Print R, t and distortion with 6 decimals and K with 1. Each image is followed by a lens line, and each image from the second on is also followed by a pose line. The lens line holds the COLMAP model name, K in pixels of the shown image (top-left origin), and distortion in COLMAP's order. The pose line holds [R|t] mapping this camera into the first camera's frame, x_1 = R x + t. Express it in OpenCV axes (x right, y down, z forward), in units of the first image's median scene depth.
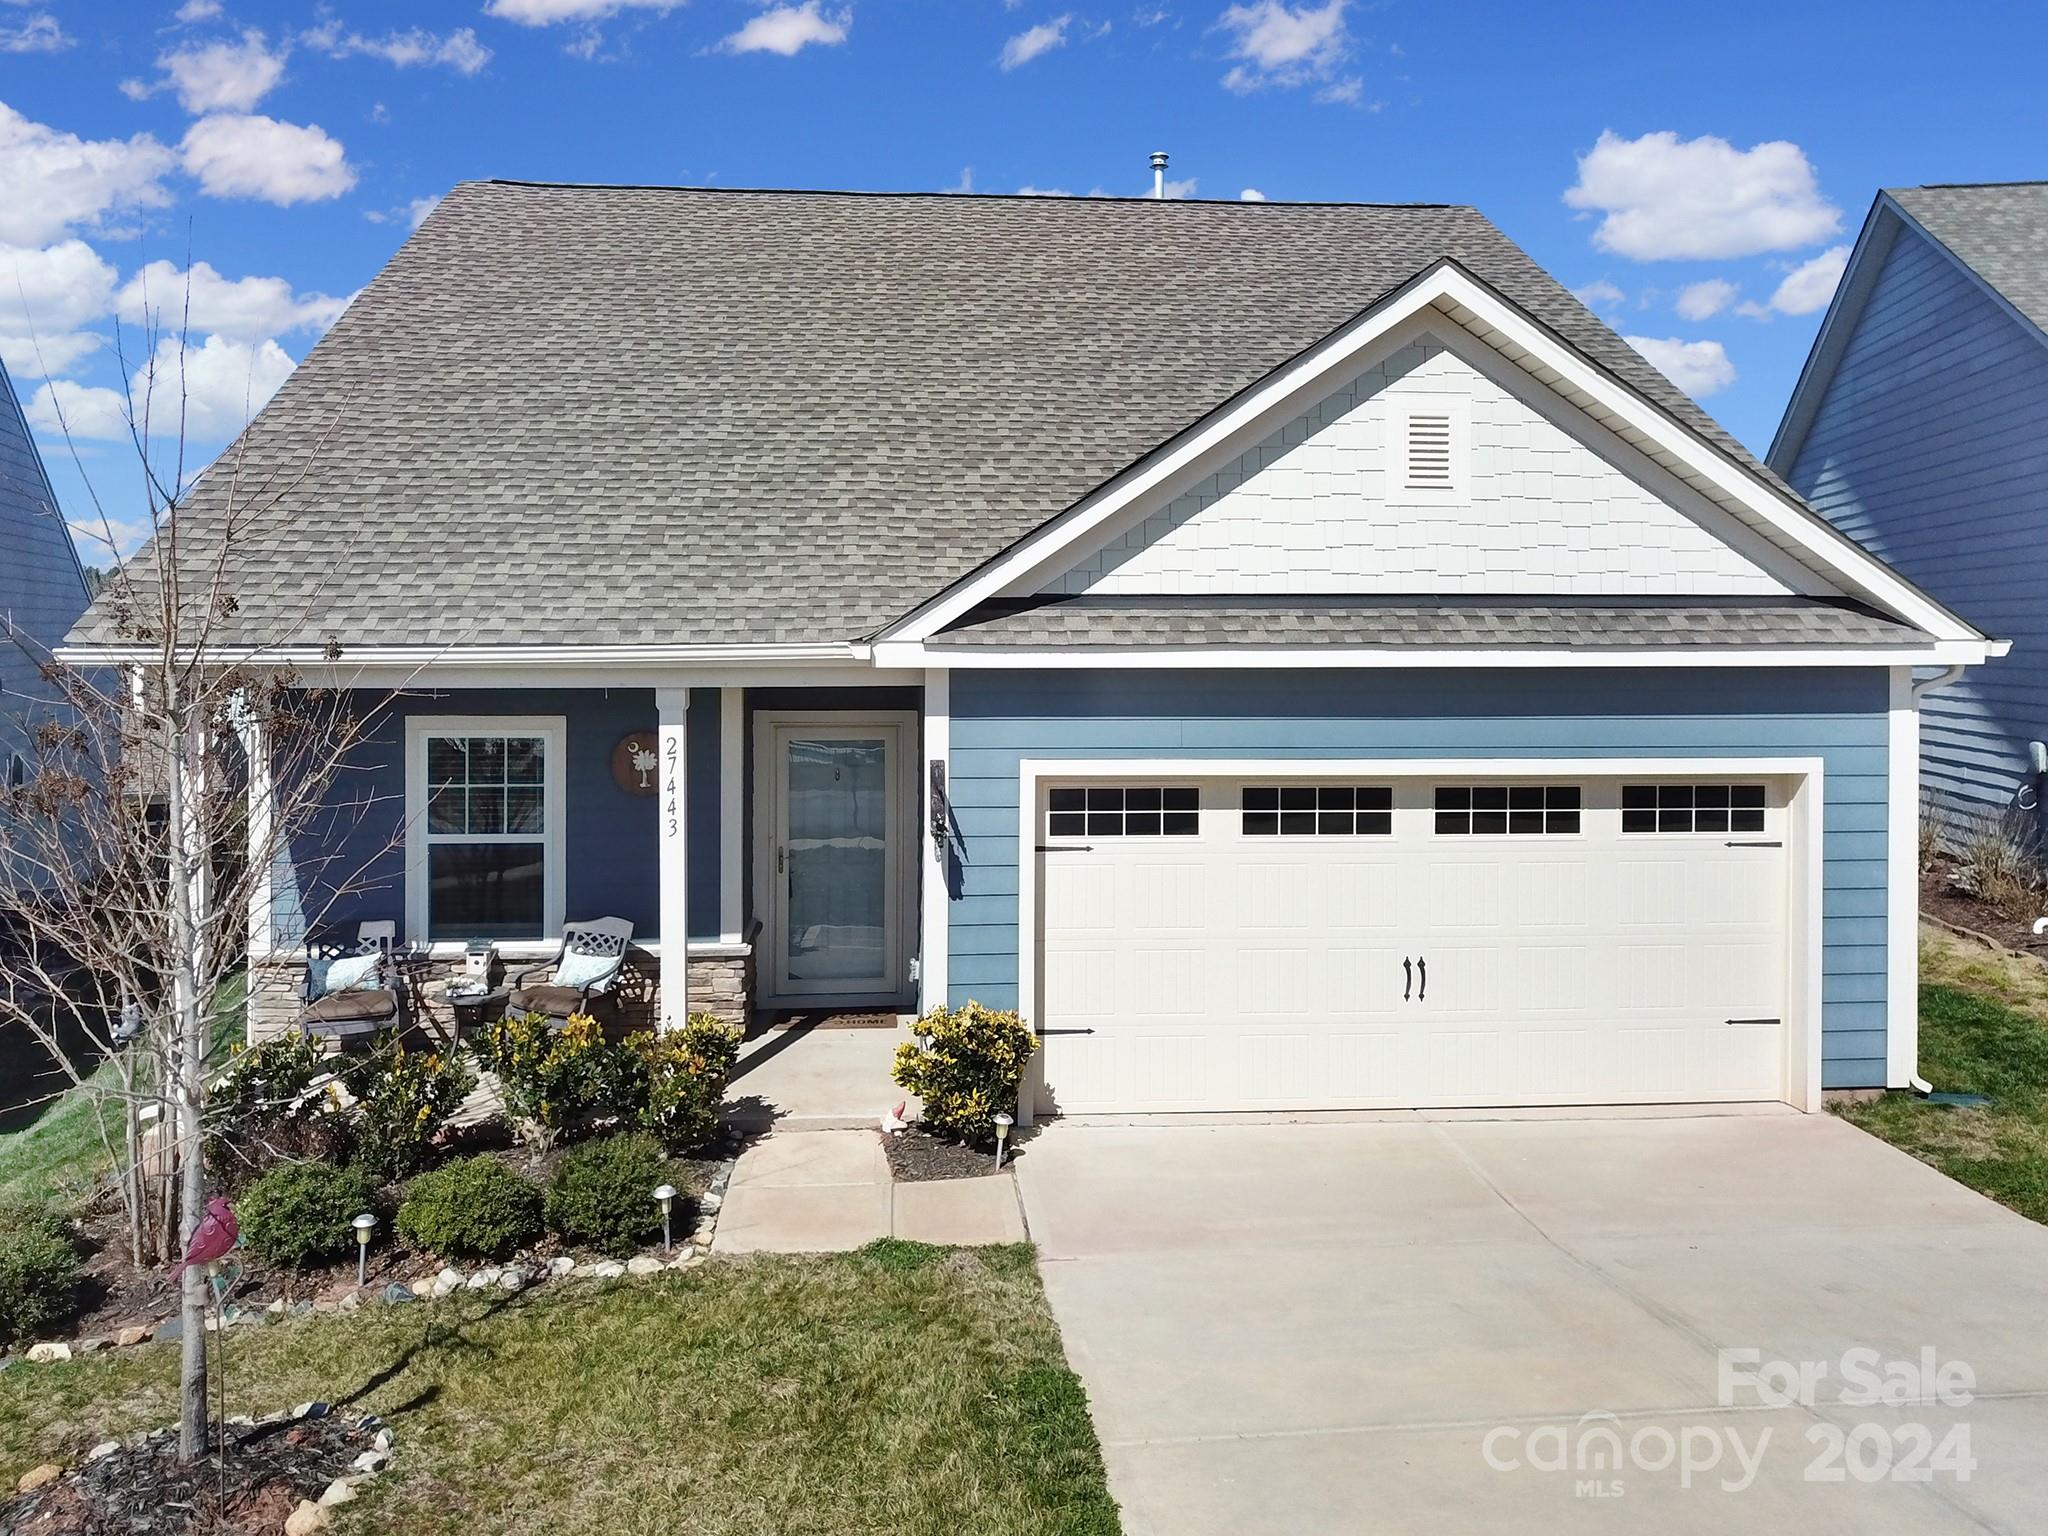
lens RADIAL K [[1620.4, 0, 1026.3], [0, 1620.4, 621.7], [0, 0, 1]] dist [-0.013916, 0.015065]
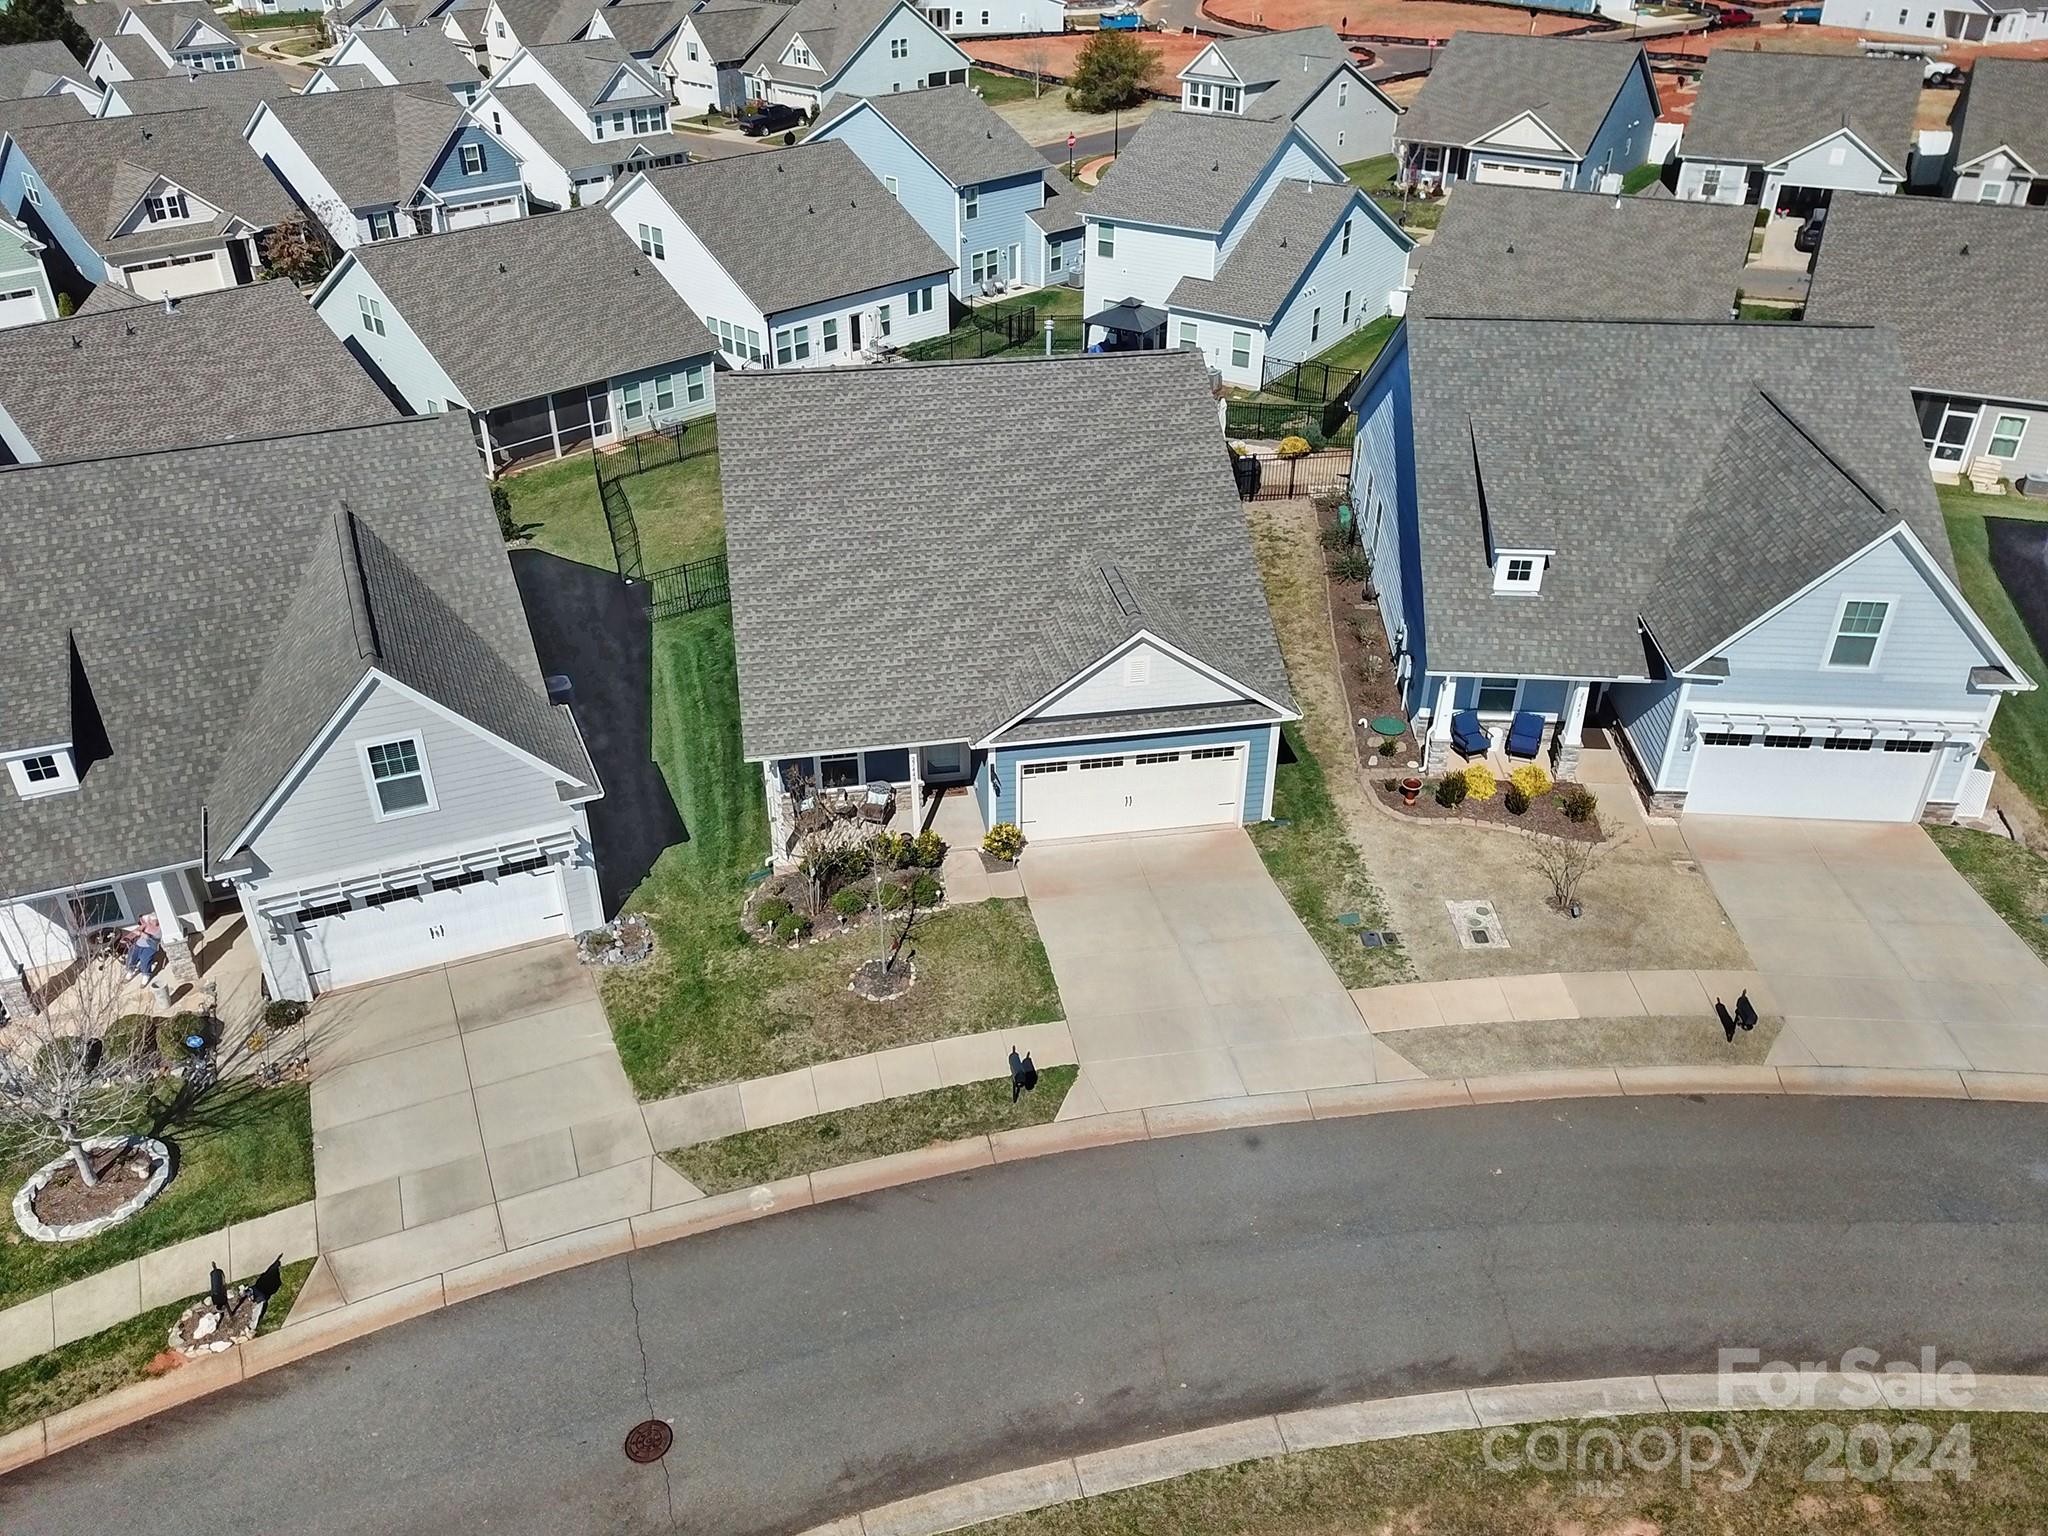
lens RADIAL K [[1575.0, 0, 1024.0], [0, 1575.0, 768.0], [0, 0, 1]] dist [0.066086, -0.000682]
pose [[0.996178, -0.049005, 0.072301, -0.222496], [0.003128, 0.847264, 0.531162, -1.627602], [-0.087288, -0.528906, 0.844180, -1.782991]]
